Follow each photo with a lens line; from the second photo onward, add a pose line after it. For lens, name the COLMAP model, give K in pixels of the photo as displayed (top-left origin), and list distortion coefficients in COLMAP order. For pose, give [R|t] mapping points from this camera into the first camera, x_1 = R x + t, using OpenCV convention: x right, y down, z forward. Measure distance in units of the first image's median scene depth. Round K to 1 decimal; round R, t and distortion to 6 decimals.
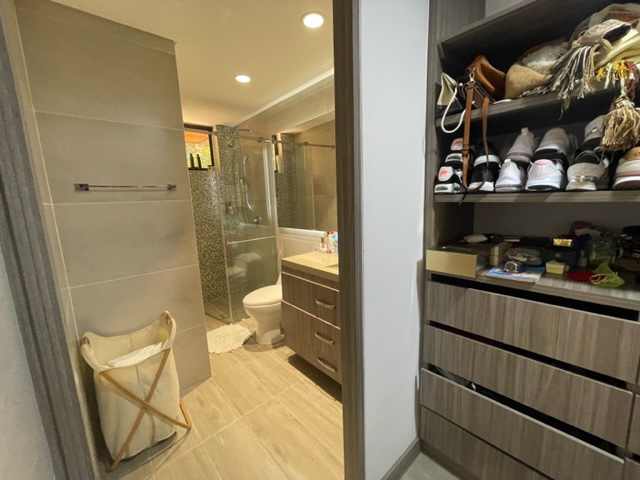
lens RADIAL K [[259.7, 0, 319.7], [0, 259.7, 239.9], [0, 0, 1]] dist [-0.006580, 0.002418]
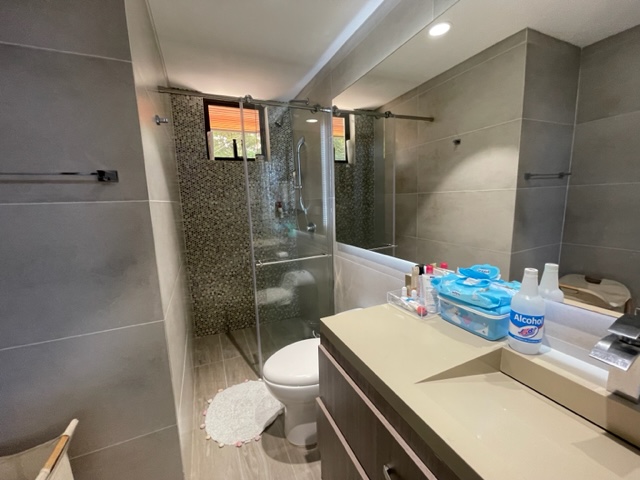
lens RADIAL K [[259.7, 0, 318.2], [0, 259.7, 240.1], [0, 0, 1]] dist [-0.006580, 0.002418]
pose [[0.952779, 0.056523, -0.298359, -0.007444], [-0.054637, 0.998399, 0.014662, -0.060708], [0.298710, 0.002332, 0.954341, 0.362489]]
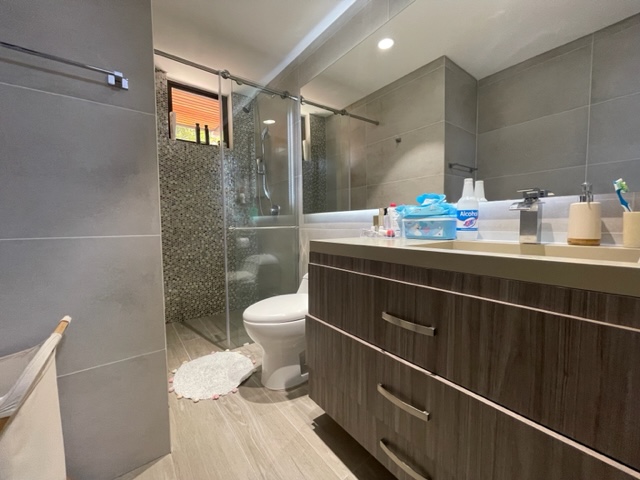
lens RADIAL K [[259.7, 0, 318.3], [0, 259.7, 240.6], [0, 0, 1]] dist [-0.006580, 0.002418]
pose [[0.996308, 0.034941, -0.078421, -0.059239], [-0.042223, 0.994752, -0.093202, 0.088638], [0.074753, 0.096169, 0.992554, 0.302009]]
